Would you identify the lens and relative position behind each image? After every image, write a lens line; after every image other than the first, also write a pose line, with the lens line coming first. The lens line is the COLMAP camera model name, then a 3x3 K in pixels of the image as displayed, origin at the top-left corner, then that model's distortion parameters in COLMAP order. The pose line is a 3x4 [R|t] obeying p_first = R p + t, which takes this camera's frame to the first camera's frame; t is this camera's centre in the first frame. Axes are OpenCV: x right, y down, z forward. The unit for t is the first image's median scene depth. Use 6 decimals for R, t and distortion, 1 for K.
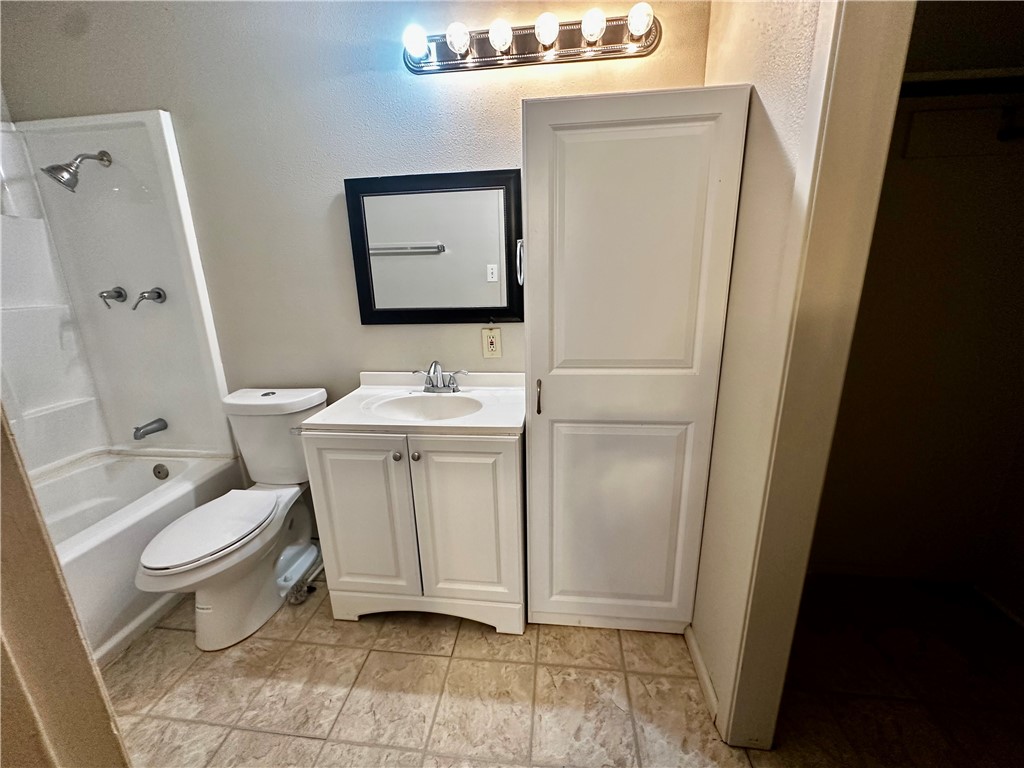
lens RADIAL K [[409.0, 0, 512.0], [0, 409.0, 384.0], [0, 0, 1]] dist [-0.005367, 0.000488]
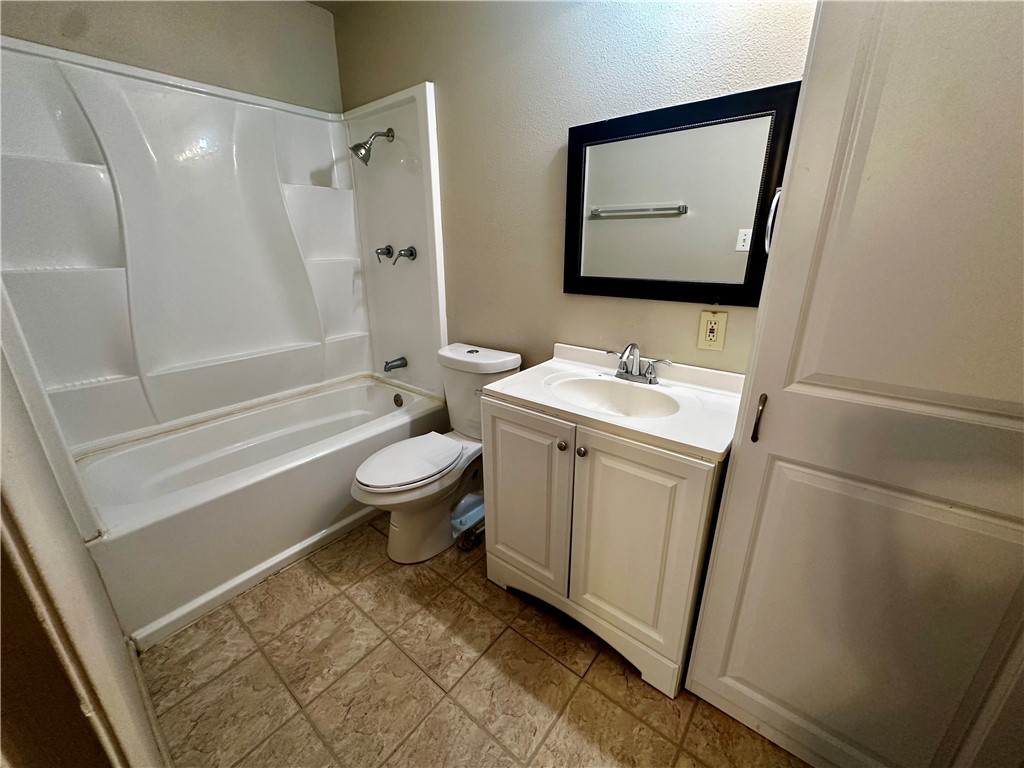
lens RADIAL K [[409.0, 0, 512.0], [0, 409.0, 384.0], [0, 0, 1]] dist [-0.005367, 0.000488]
pose [[0.845254, 0.191415, -0.498905, 0.040239], [-0.155128, 0.981331, 0.113687, -0.034789], [0.511352, -0.018700, 0.859168, 0.167348]]
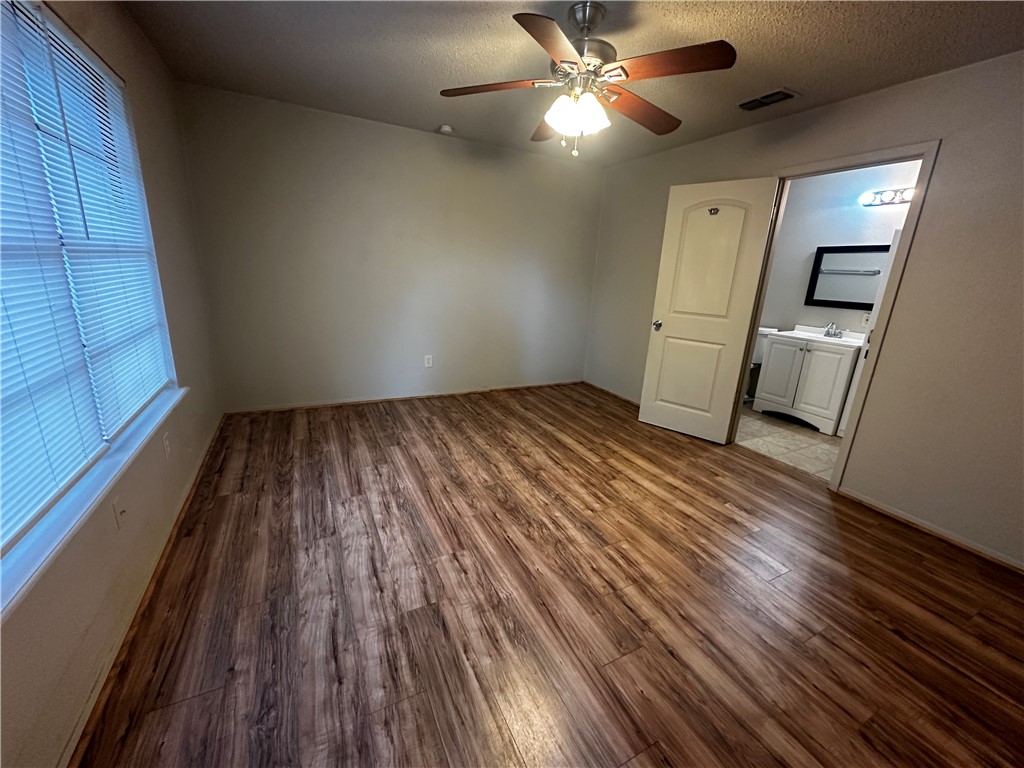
lens RADIAL K [[407.2, 0, 512.0], [0, 407.2, 384.0], [0, 0, 1]] dist [-0.004998, 0.000714]
pose [[0.552085, 0.269108, -0.789166, 0.817312], [-0.274711, 0.952344, 0.132570, 0.533026], [0.787233, 0.143602, 0.599702, -2.026466]]
